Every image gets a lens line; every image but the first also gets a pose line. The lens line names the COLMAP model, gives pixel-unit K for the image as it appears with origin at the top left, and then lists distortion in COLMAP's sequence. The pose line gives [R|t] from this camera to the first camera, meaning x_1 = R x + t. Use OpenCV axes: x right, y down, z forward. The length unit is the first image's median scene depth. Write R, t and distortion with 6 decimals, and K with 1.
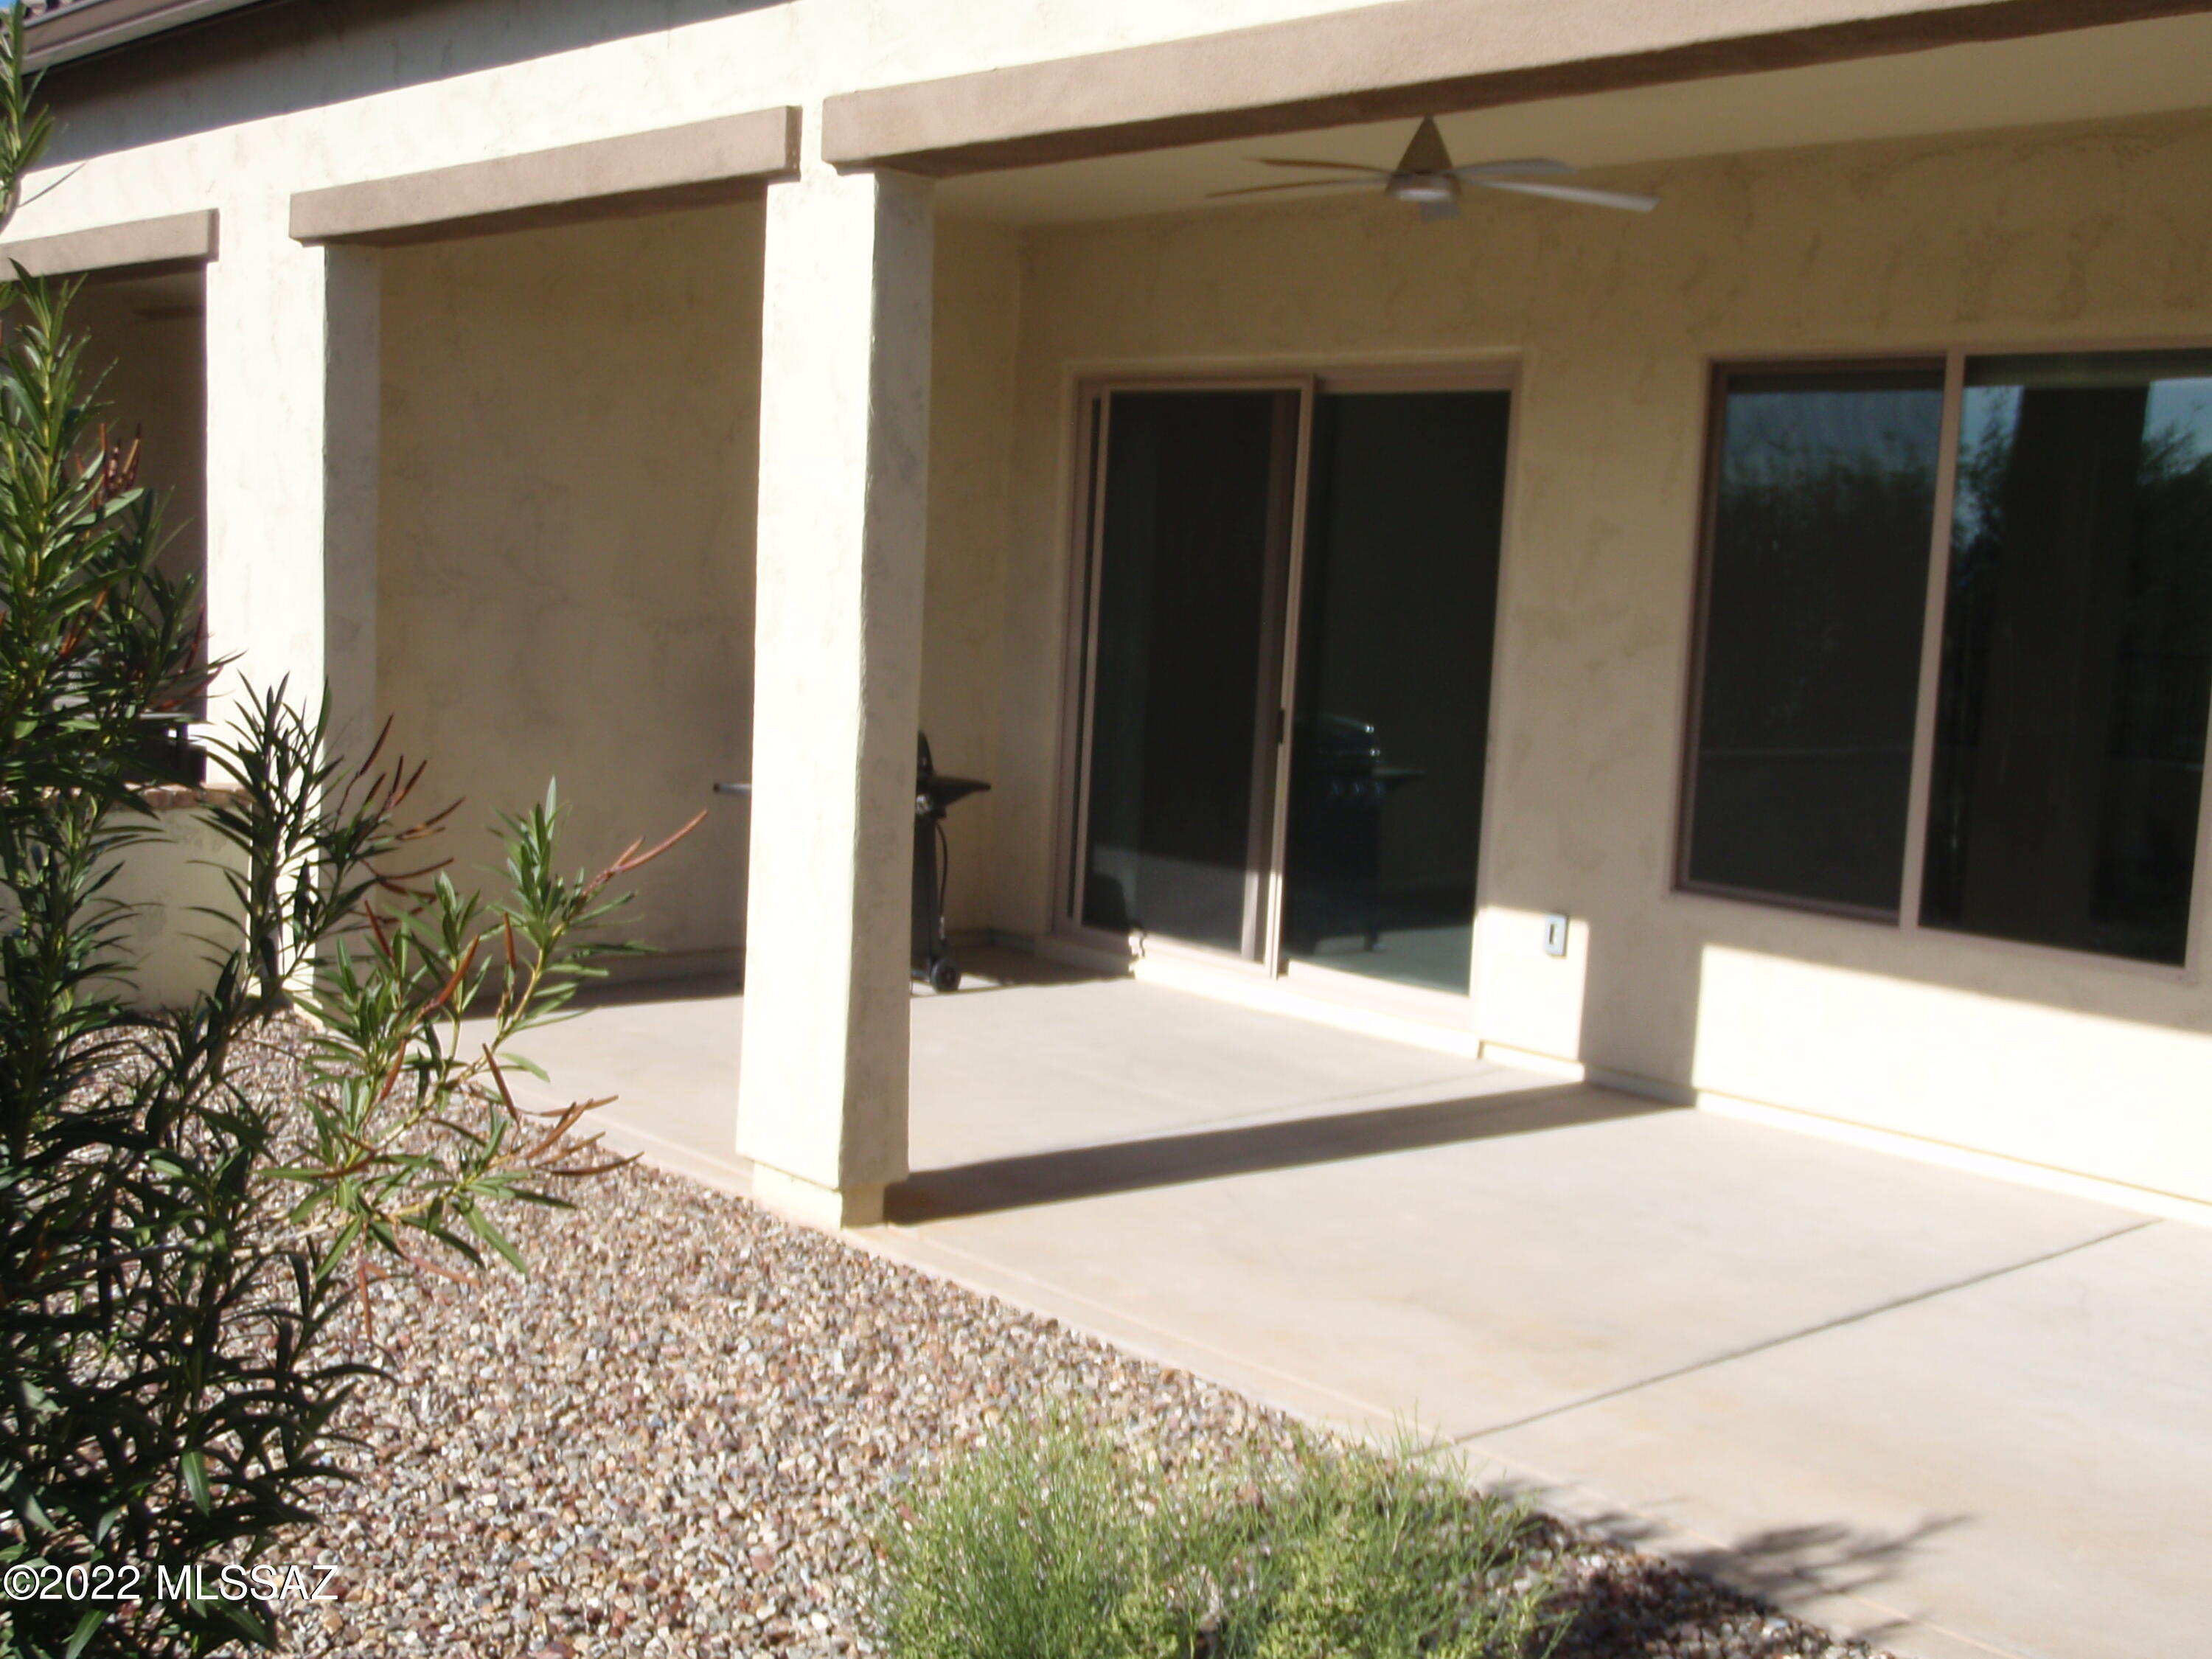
lens RADIAL K [[2542.4, 0, 1106.0], [0, 2542.4, 829.5], [0, 0, 1]] dist [0.053609, -0.041607]
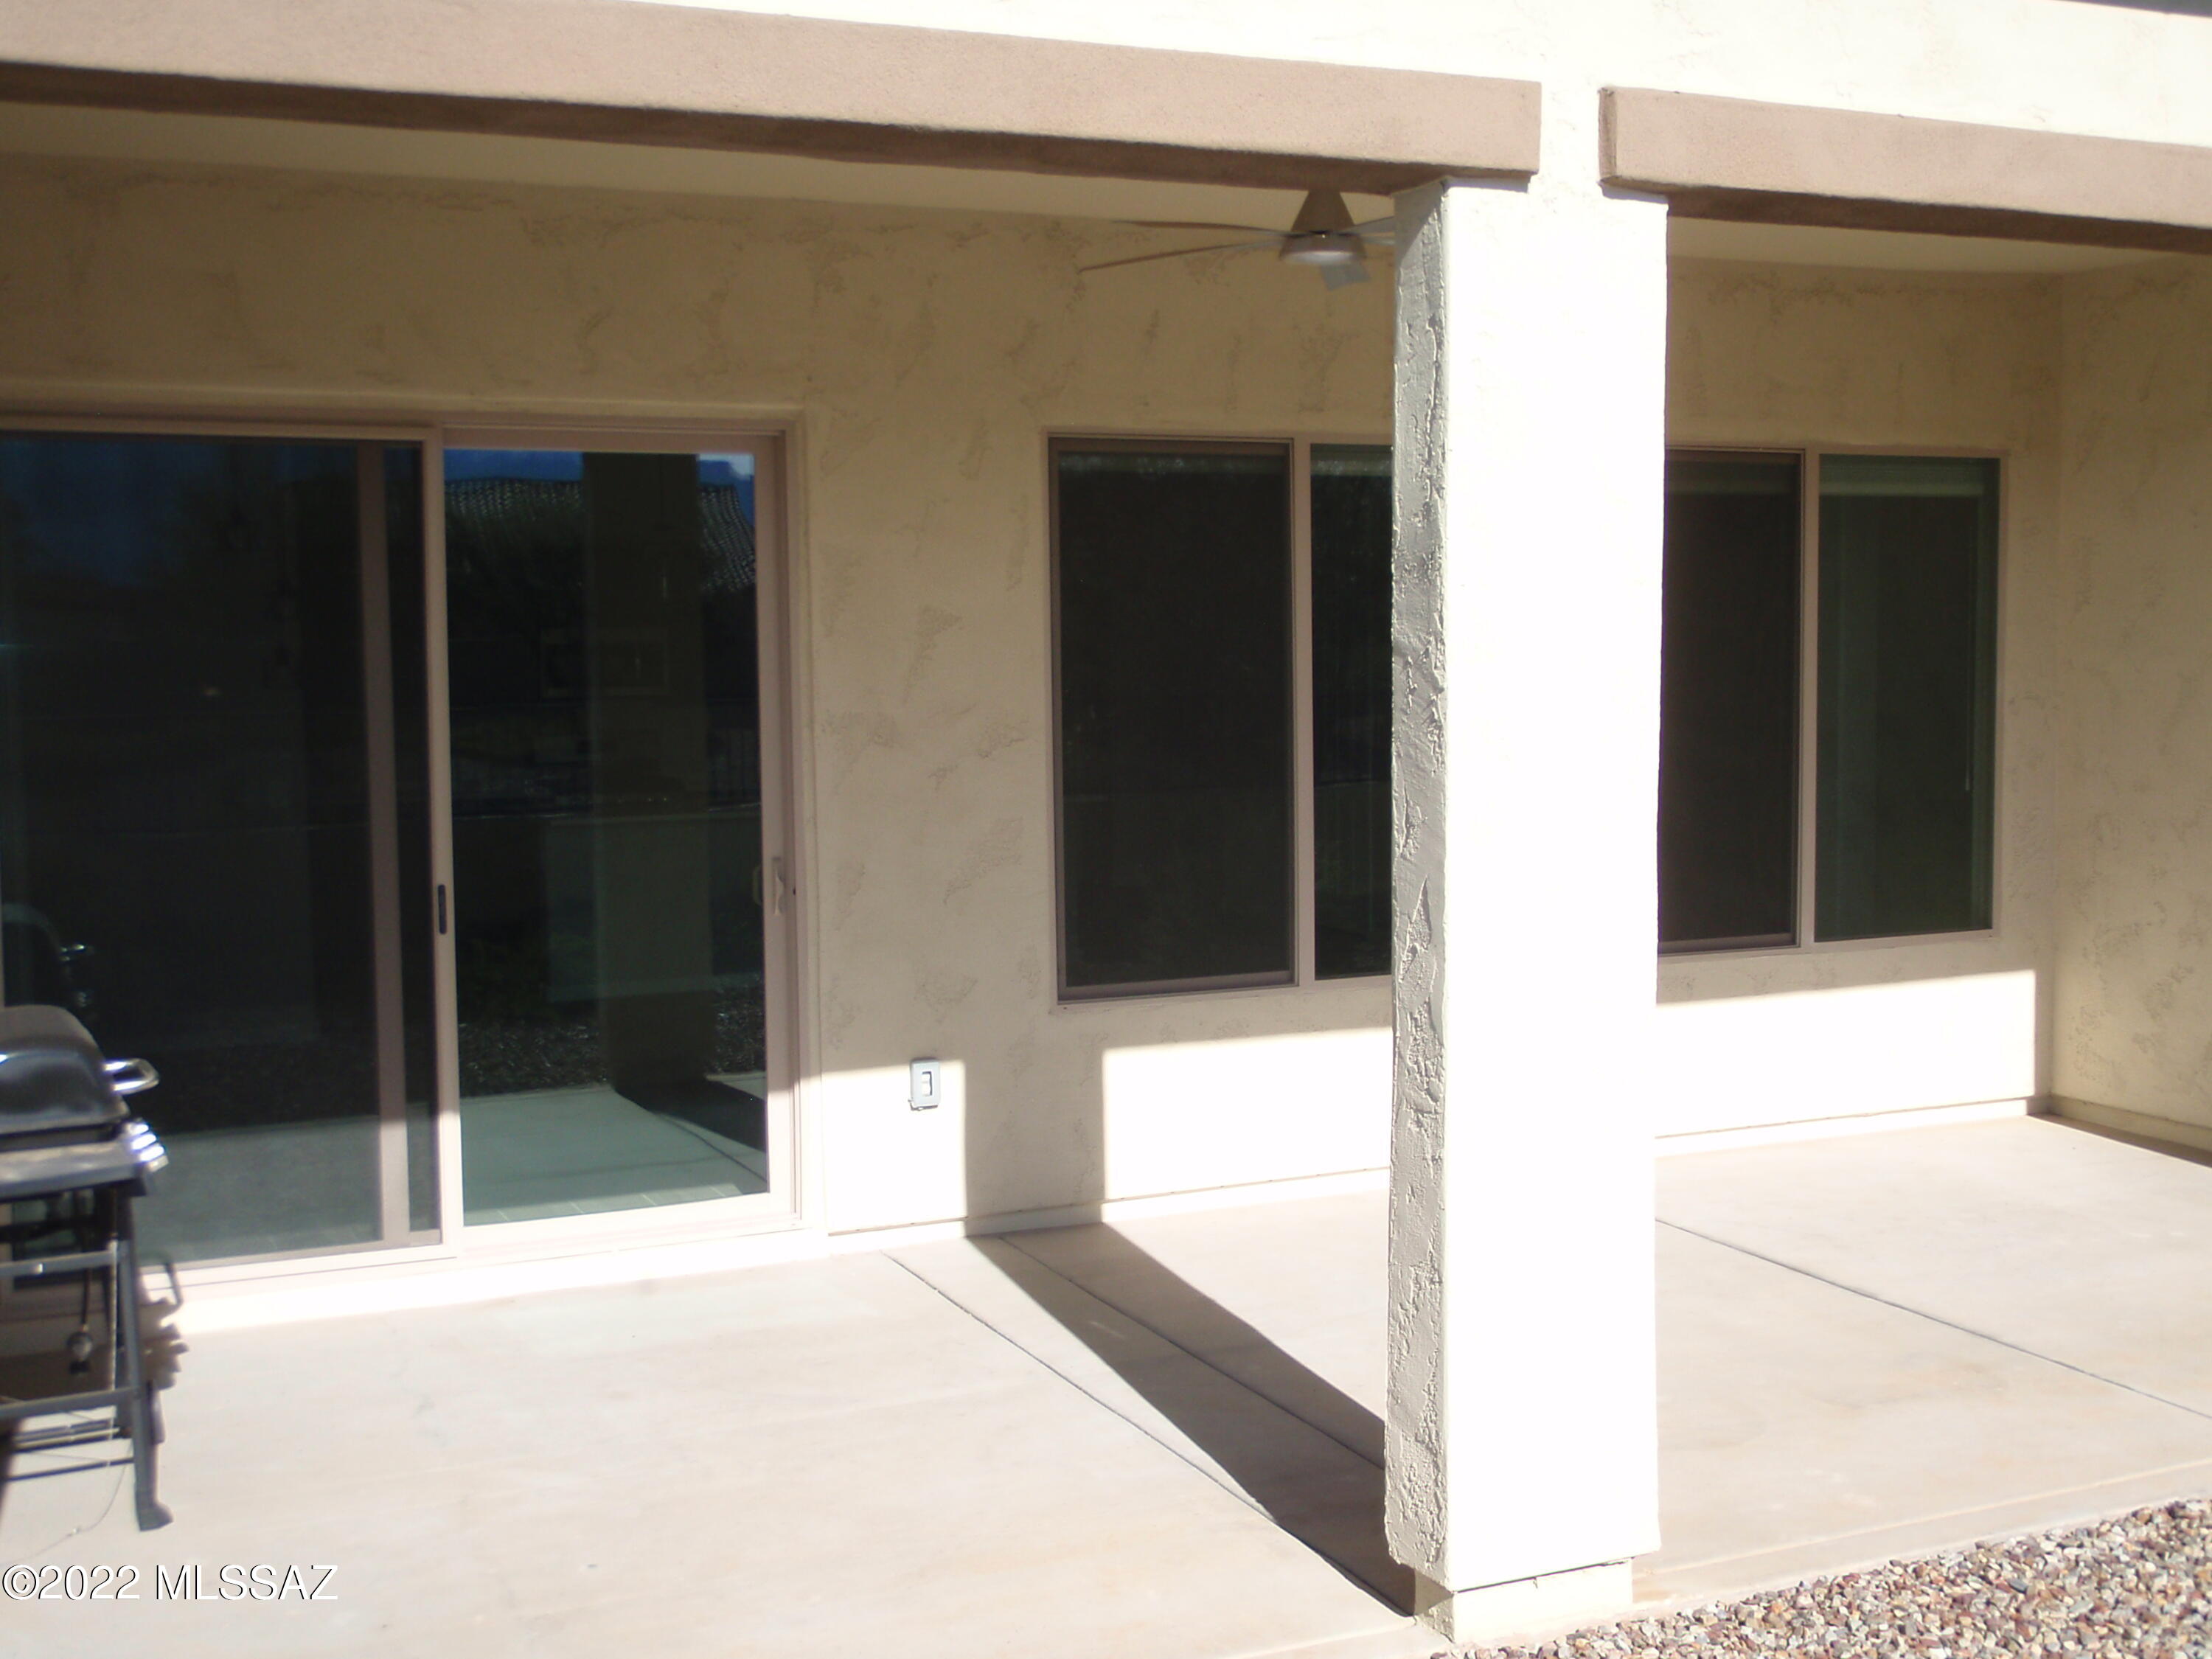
lens RADIAL K [[2542.4, 0, 1106.0], [0, 2542.4, 829.5], [0, 0, 1]] dist [0.053609, -0.041607]
pose [[0.293718, -0.127199, 0.947391, -0.652739], [0.128524, 0.987363, 0.092719, -0.123682], [-0.947212, 0.094529, 0.306354, 0.702557]]
